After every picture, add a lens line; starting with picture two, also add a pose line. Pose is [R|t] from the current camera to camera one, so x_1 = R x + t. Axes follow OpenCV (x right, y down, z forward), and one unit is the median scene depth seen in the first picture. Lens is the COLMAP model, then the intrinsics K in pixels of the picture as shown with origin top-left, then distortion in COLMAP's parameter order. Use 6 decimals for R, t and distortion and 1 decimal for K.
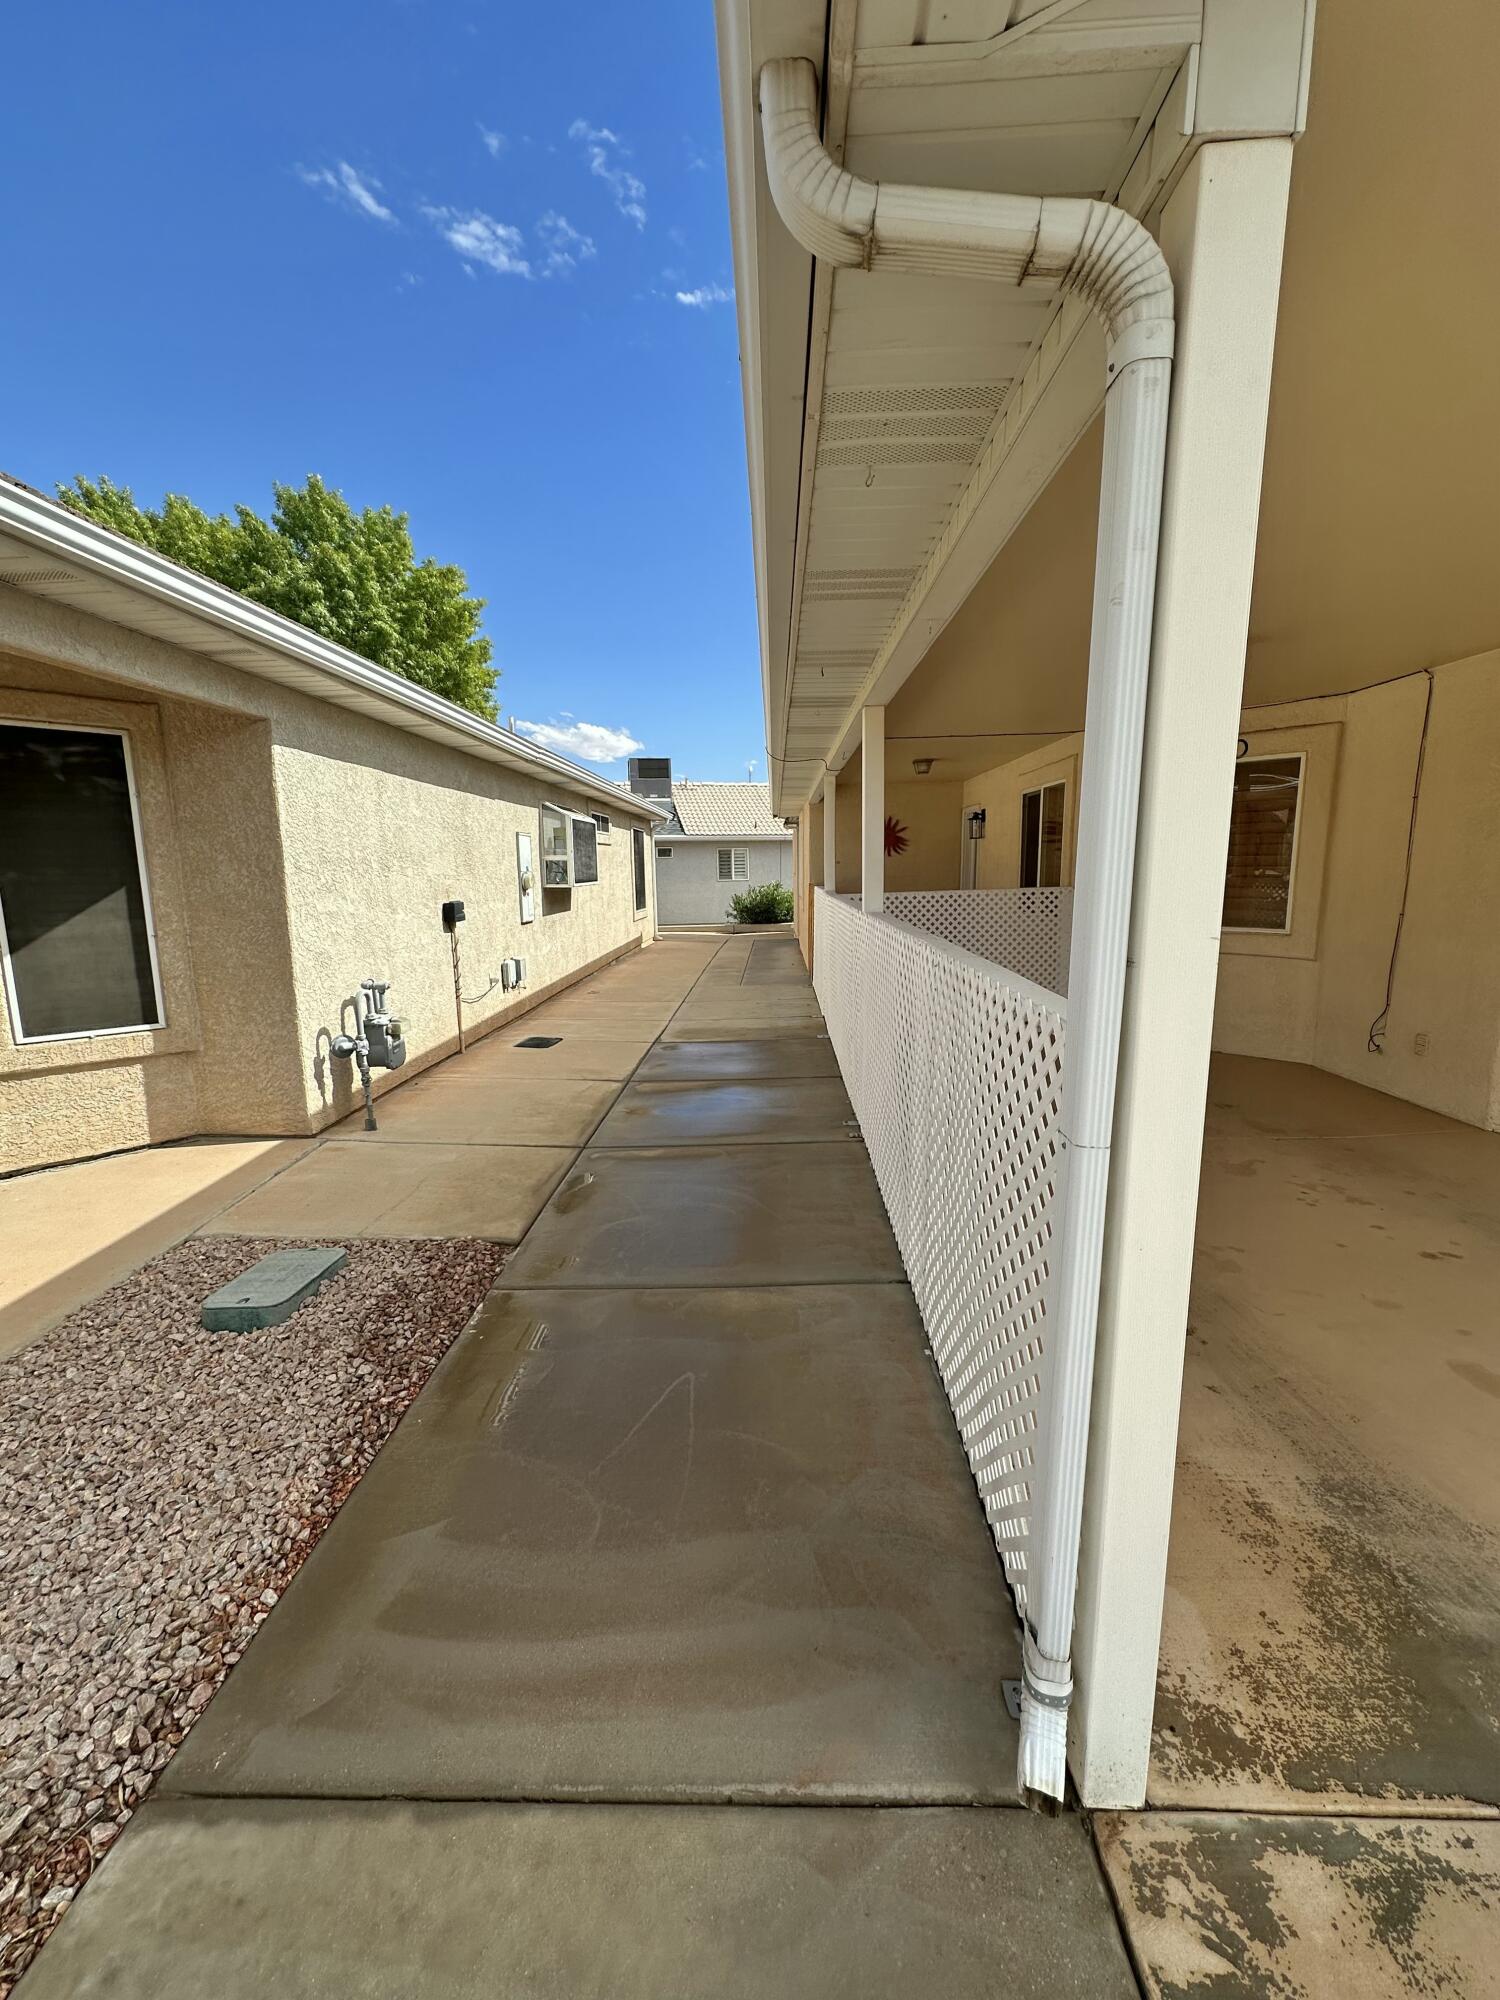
lens RADIAL K [[798.6, 0, 750.6], [0, 798.6, 998.2], [0, 0, 1]] dist [-0.002075, 0.000793]
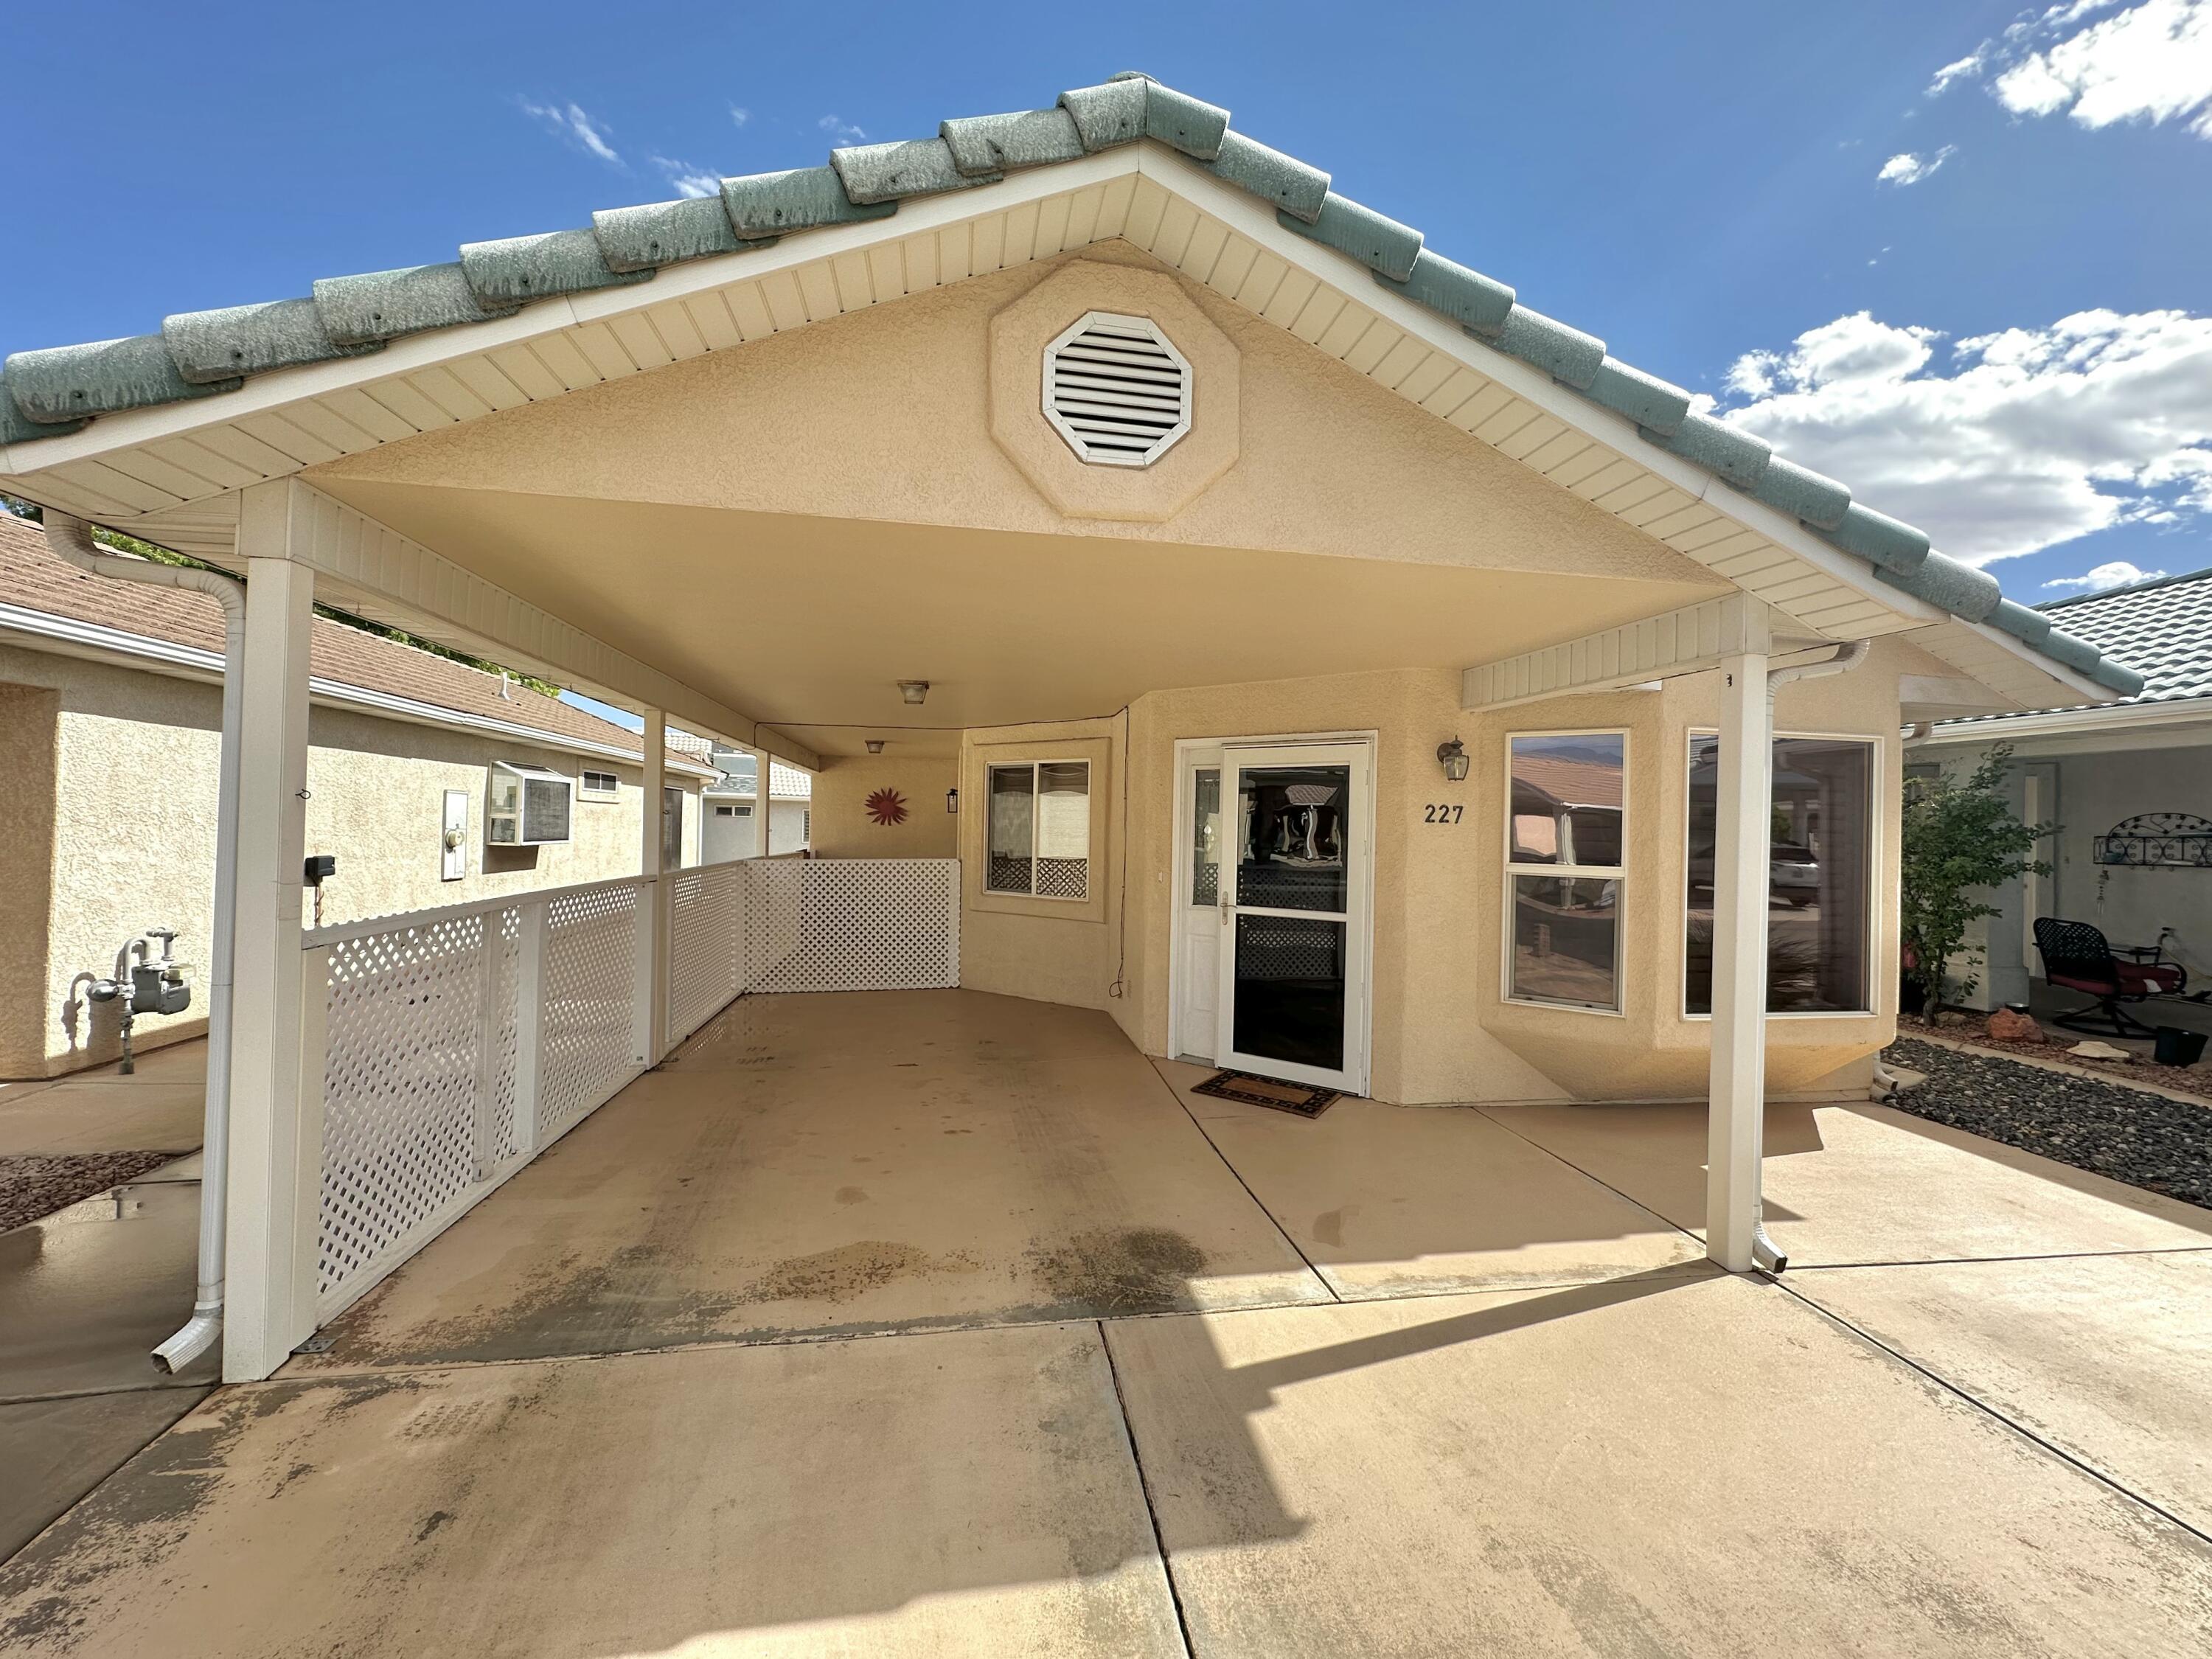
lens RADIAL K [[883.3, 0, 1108.1], [0, 883.3, 826.2], [0, 0, 1]] dist [-0.002075, 0.000793]
pose [[0.979743, 0.034973, 0.197180, 0.540723], [-0.001479, 0.985870, -0.167508, 0.039706], [-0.200252, 0.163823, 0.965951, -0.412349]]
